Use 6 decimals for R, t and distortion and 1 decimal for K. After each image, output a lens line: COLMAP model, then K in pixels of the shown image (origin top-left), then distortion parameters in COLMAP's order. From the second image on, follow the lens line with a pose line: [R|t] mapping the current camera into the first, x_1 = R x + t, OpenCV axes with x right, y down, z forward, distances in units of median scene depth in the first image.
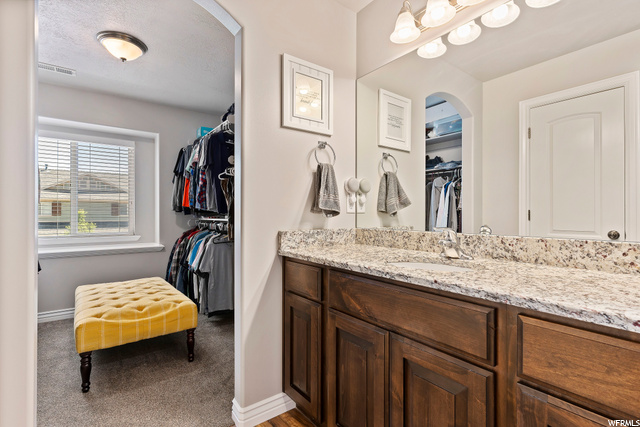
lens RADIAL K [[307.7, 0, 322.9], [0, 307.7, 213.6], [0, 0, 1]] dist [-0.013135, -0.000782]
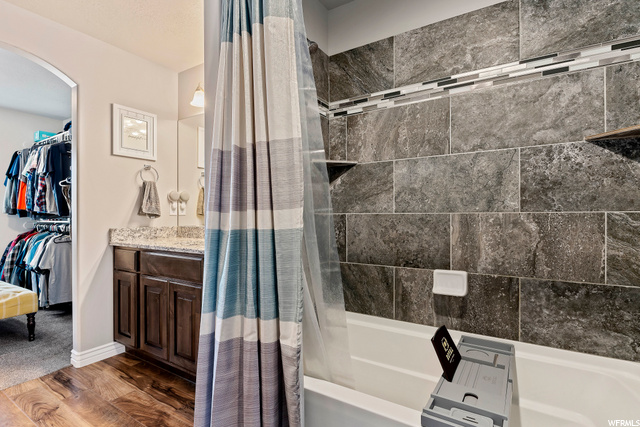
lens RADIAL K [[307.7, 0, 317.6], [0, 307.7, 217.4], [0, 0, 1]] dist [-0.013135, -0.000782]
pose [[0.933149, -0.003269, 0.359476, 0.189404], [0.001125, 0.999980, 0.006174, -0.001073], [-0.359489, -0.005357, 0.933134, -0.512988]]
